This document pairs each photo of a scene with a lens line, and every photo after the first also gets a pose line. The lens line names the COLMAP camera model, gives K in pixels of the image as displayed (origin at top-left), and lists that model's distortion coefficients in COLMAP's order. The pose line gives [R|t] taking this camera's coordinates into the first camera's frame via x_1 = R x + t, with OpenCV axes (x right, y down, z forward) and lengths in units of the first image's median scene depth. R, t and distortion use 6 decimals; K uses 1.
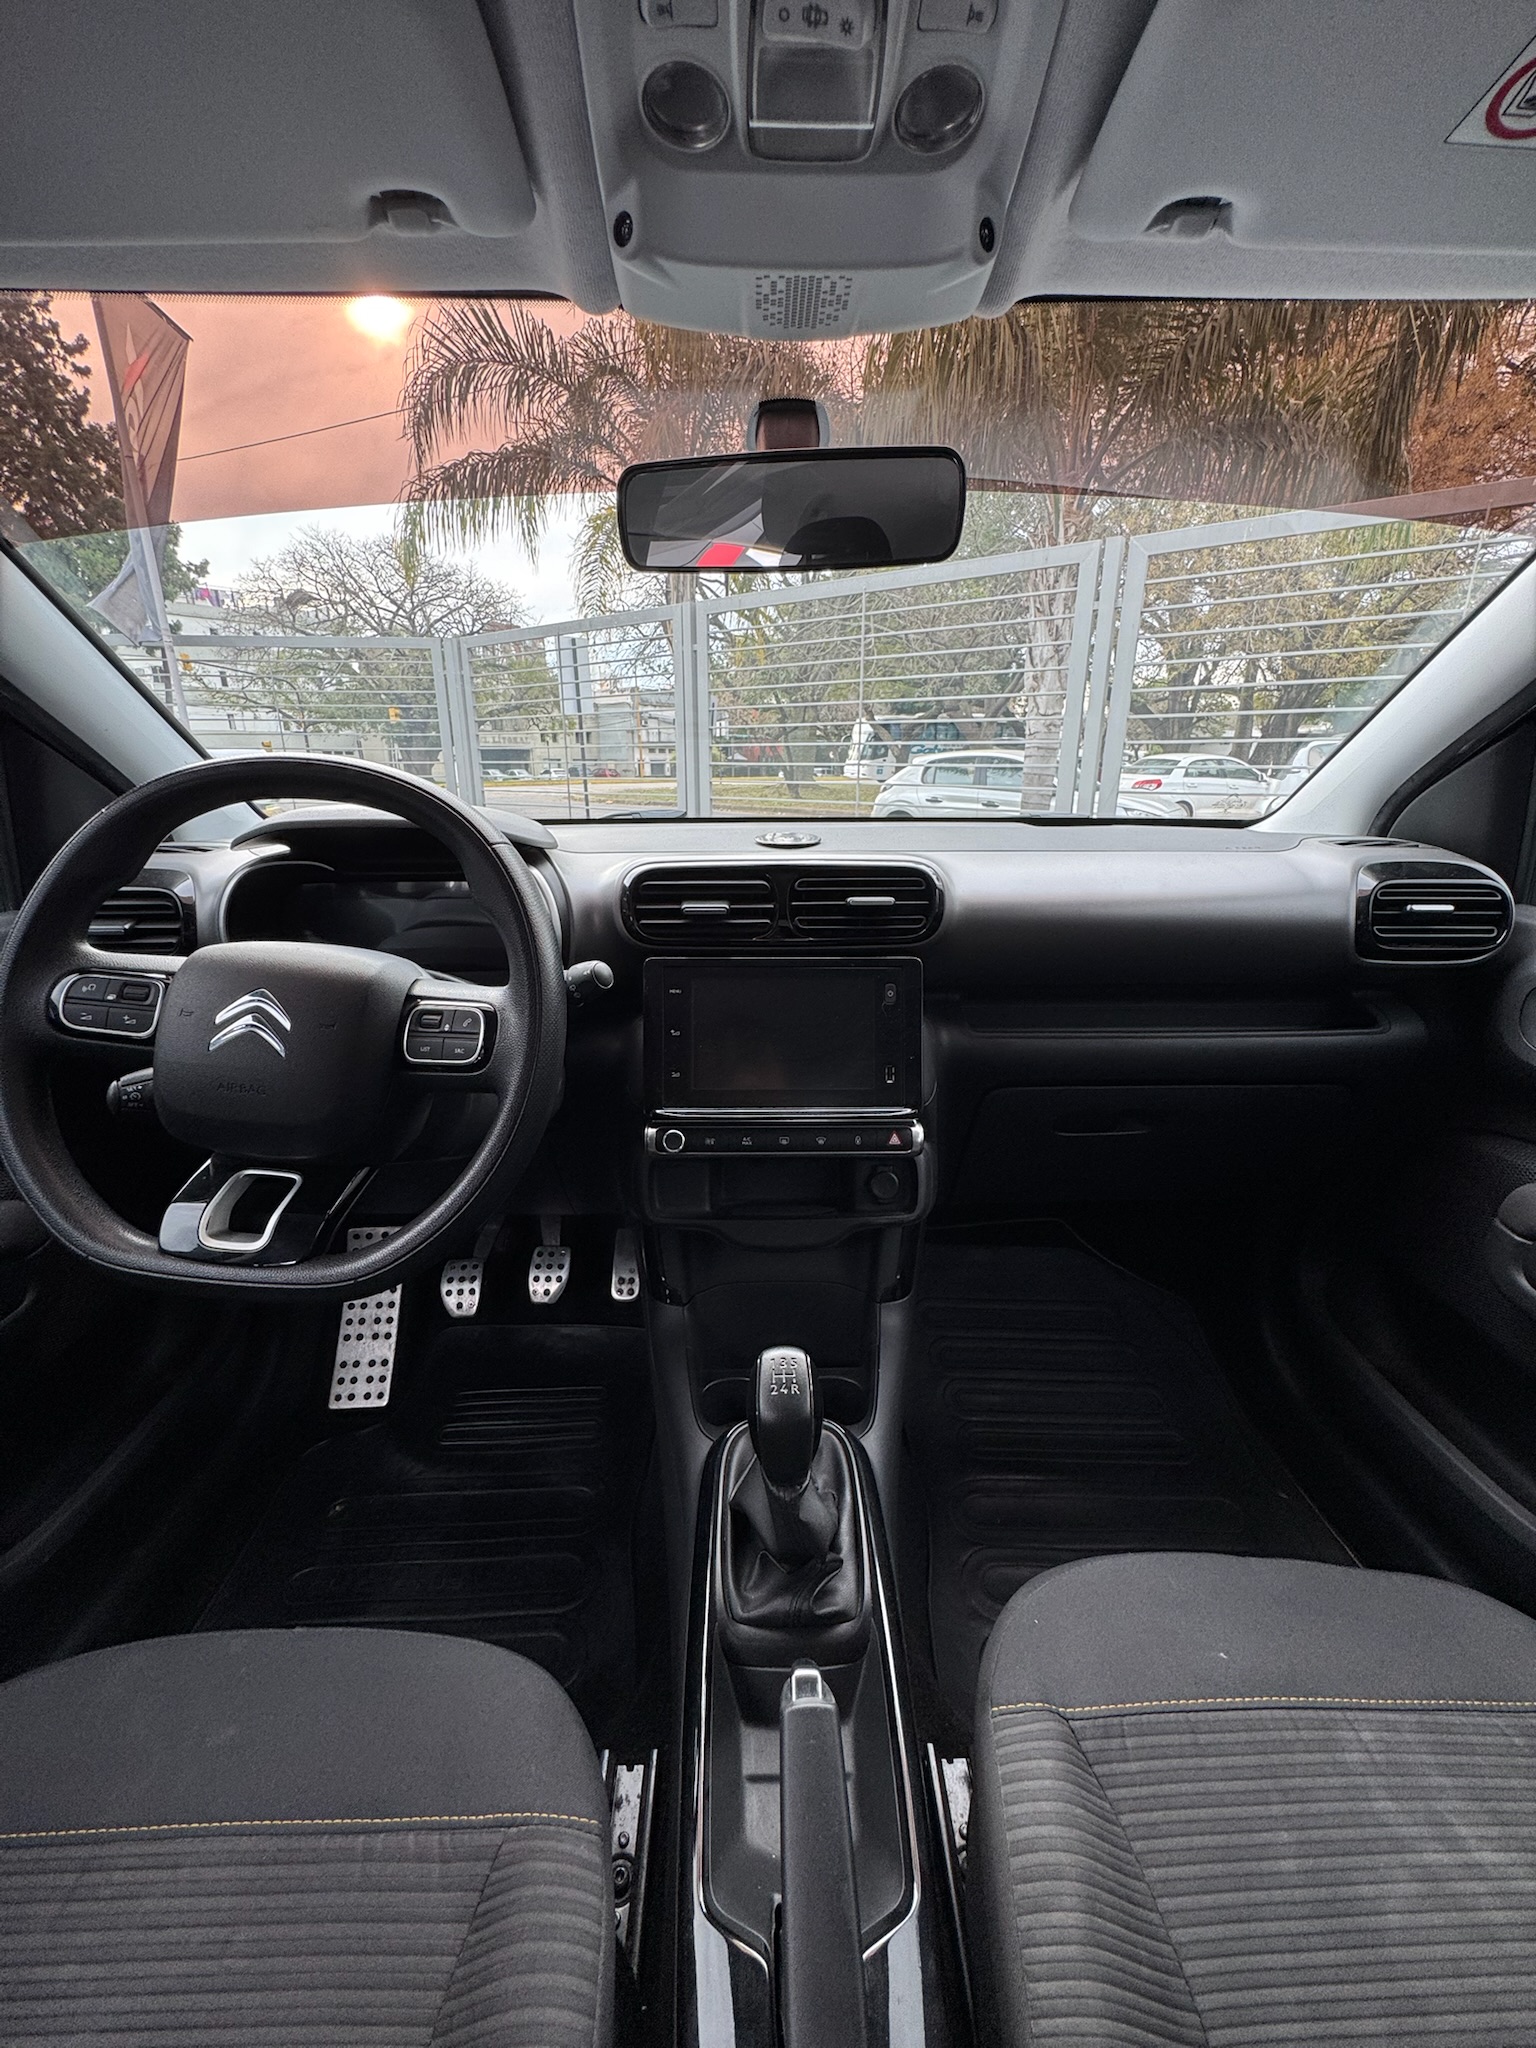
lens RADIAL K [[824.5, 0, 770.2], [0, 824.5, 1016.3], [0, 0, 1]] dist [0.009141, -0.001154]
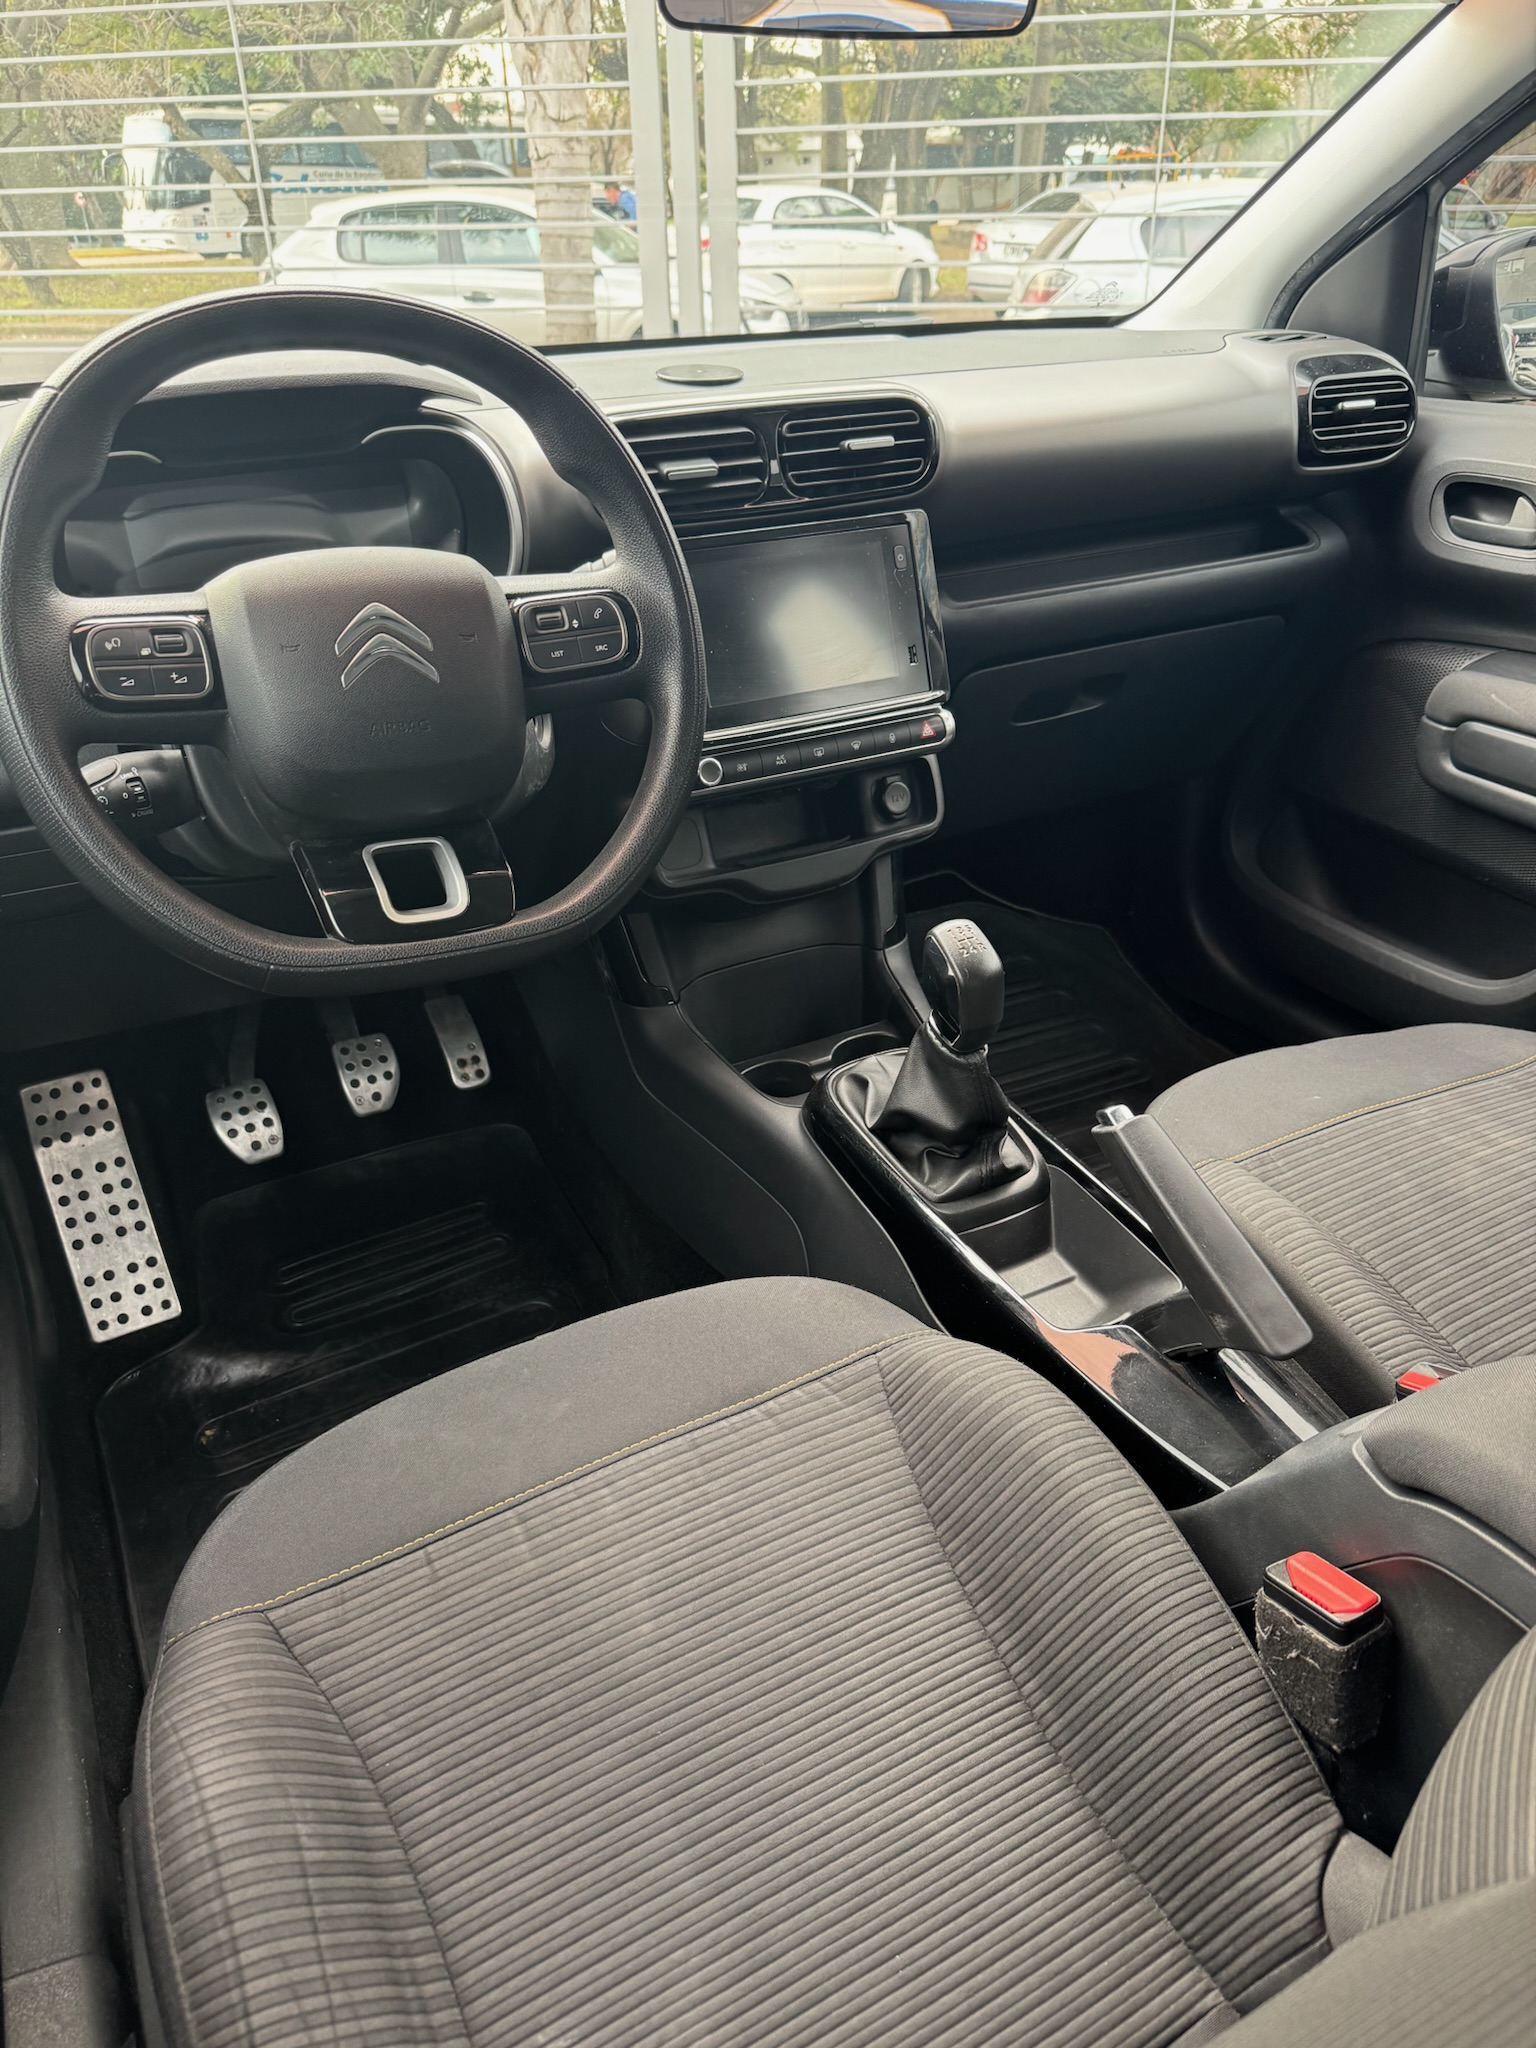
lens RADIAL K [[1510.5, 0, 769.8], [0, 1510.5, 1020.1], [0, 0, 1]] dist [-0.005897, -0.011440]
pose [[0.889595, -0.235286, 0.391487, -0.461720], [0.154486, 0.961593, 0.226879, 0.038240], [-0.429832, -0.141351, 0.891776, -0.258917]]
